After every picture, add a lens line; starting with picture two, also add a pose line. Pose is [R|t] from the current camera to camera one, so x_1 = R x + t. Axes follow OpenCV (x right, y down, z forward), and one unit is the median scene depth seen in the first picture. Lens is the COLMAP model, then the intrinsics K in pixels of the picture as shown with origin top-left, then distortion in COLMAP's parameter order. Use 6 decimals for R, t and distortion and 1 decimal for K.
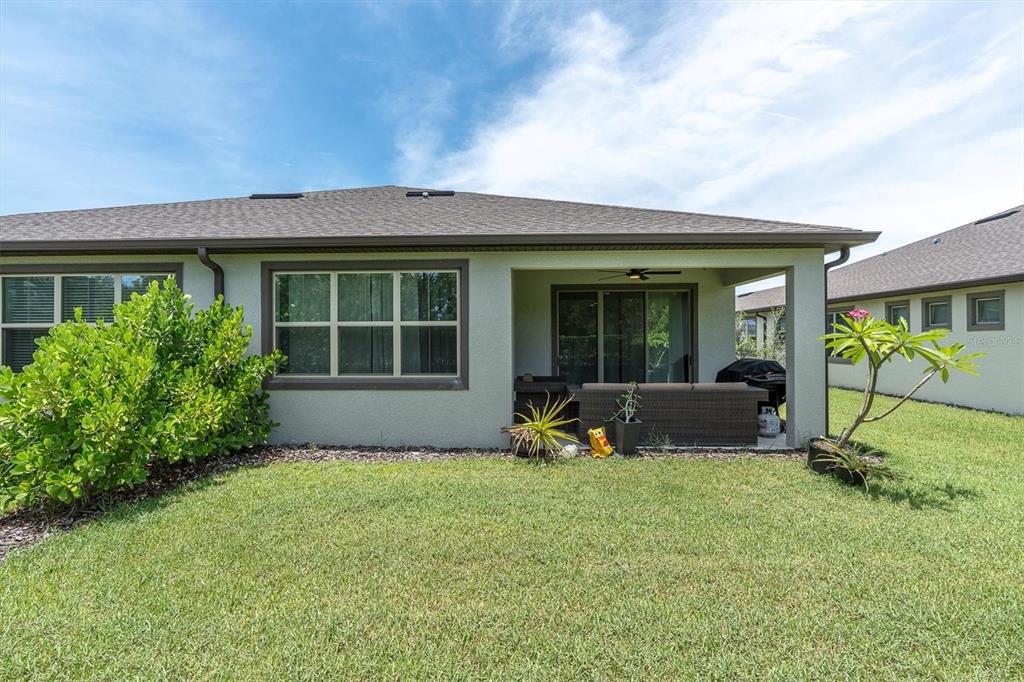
lens RADIAL K [[462.8, 0, 515.6], [0, 462.8, 336.6], [0, 0, 1]] dist [0.002412, 0.000168]
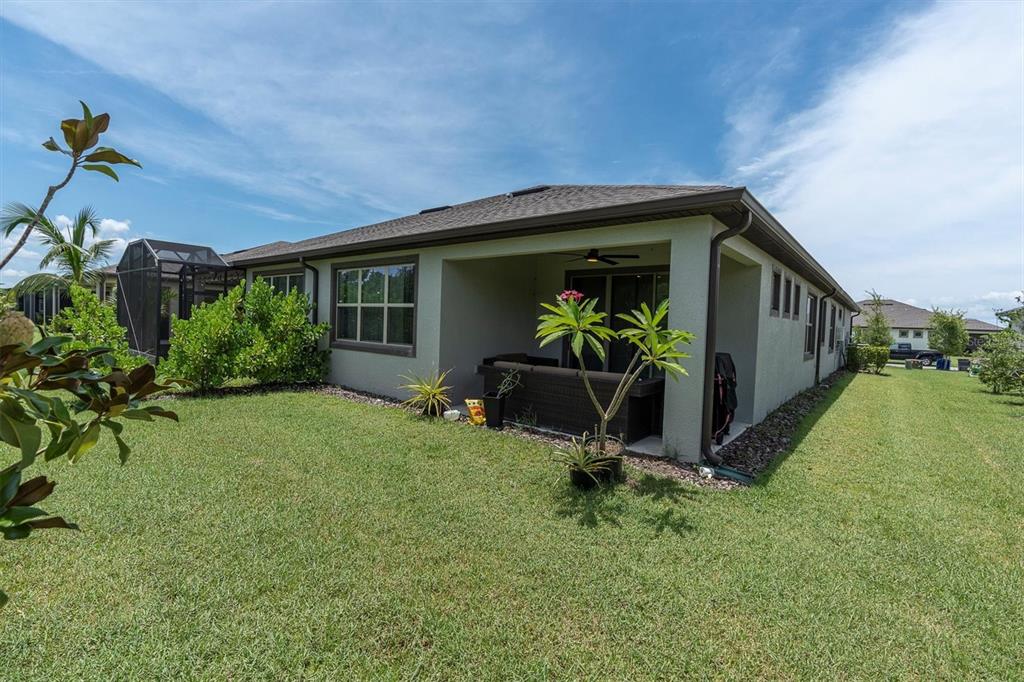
lens RADIAL K [[470.1, 0, 512.0], [0, 470.1, 341.0], [0, 0, 1]] dist [-0.004975, 0.000227]
pose [[0.791125, 0.055012, -0.609175, 0.877706], [-0.036309, 0.998415, 0.043009, 0.003856], [0.610575, -0.011907, 0.791869, 0.141296]]
